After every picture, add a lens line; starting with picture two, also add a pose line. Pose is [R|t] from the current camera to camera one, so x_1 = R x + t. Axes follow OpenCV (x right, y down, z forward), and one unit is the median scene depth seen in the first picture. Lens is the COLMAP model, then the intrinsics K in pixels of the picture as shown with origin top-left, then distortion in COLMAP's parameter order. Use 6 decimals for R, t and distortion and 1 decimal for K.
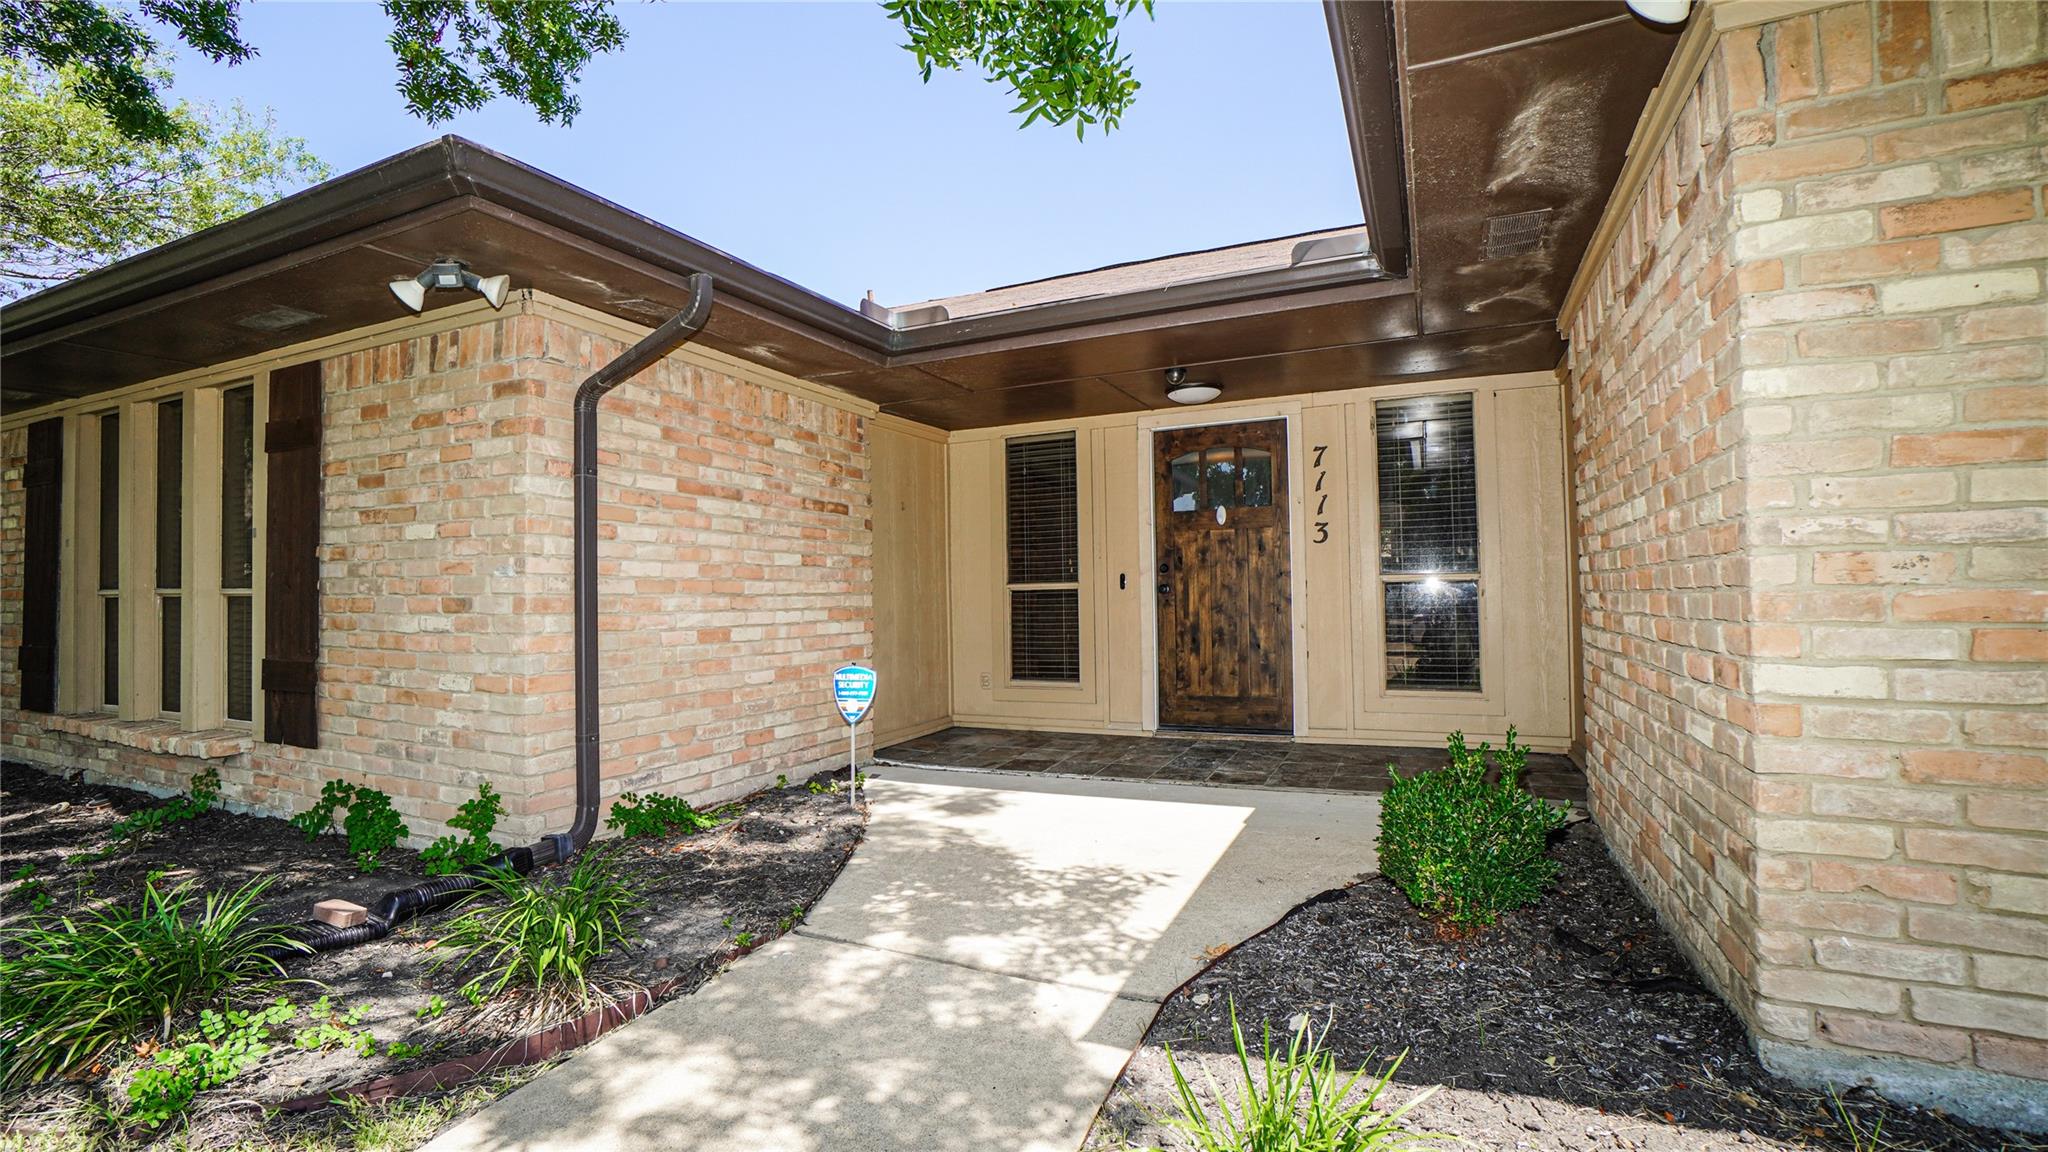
lens RADIAL K [[878.0, 0, 1030.7], [0, 878.0, 574.9], [0, 0, 1]] dist [0.000462, 0.000138]
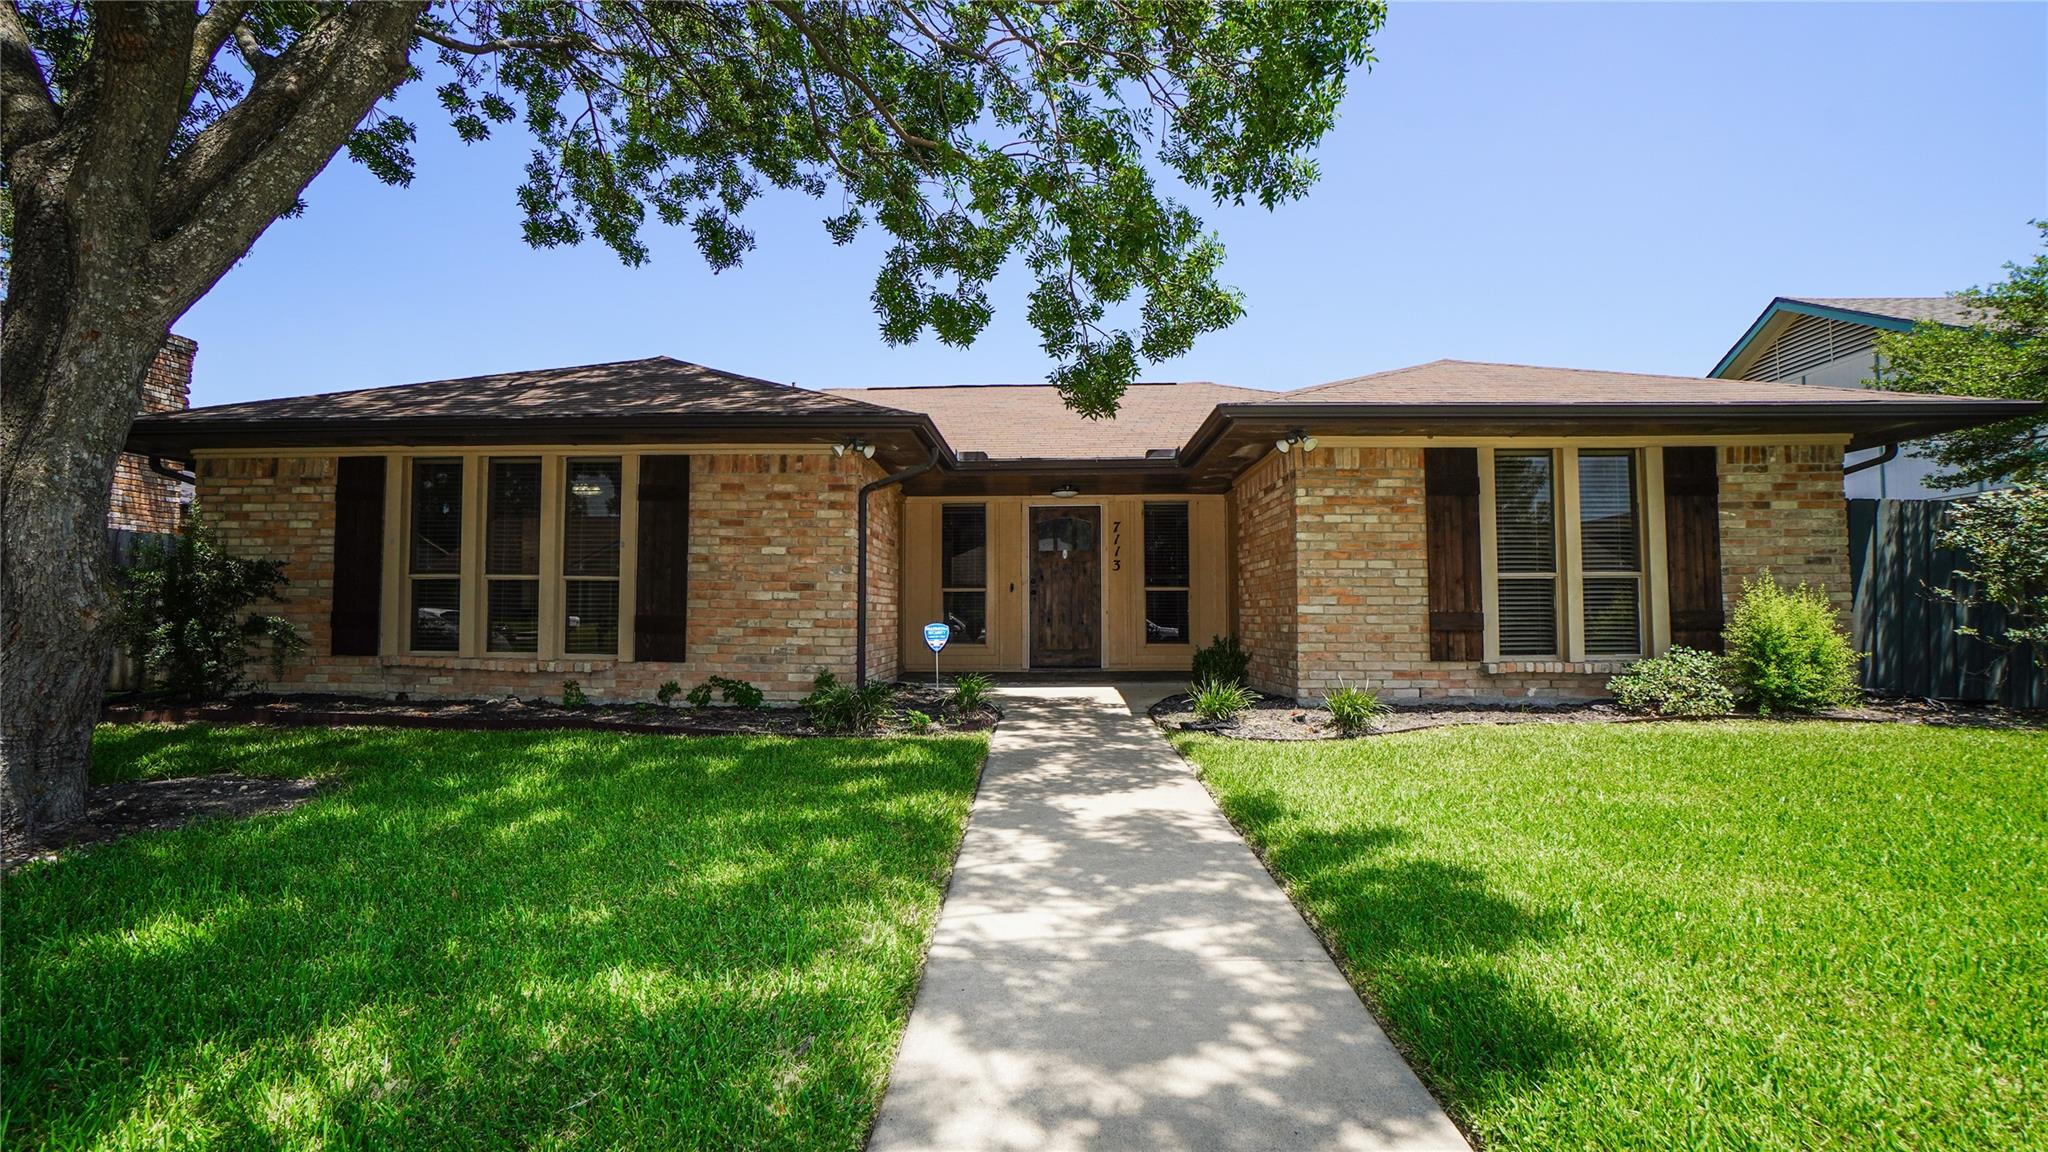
lens RADIAL K [[878.0, 0, 1019.6], [0, 878.0, 573.6], [0, 0, 1]] dist [0.000462, 0.000138]
pose [[0.918489, 0.032703, 0.394092, -0.973544], [-0.023078, 0.999309, -0.029140, 0.050571], [-0.394773, 0.017670, 0.918609, -1.101110]]
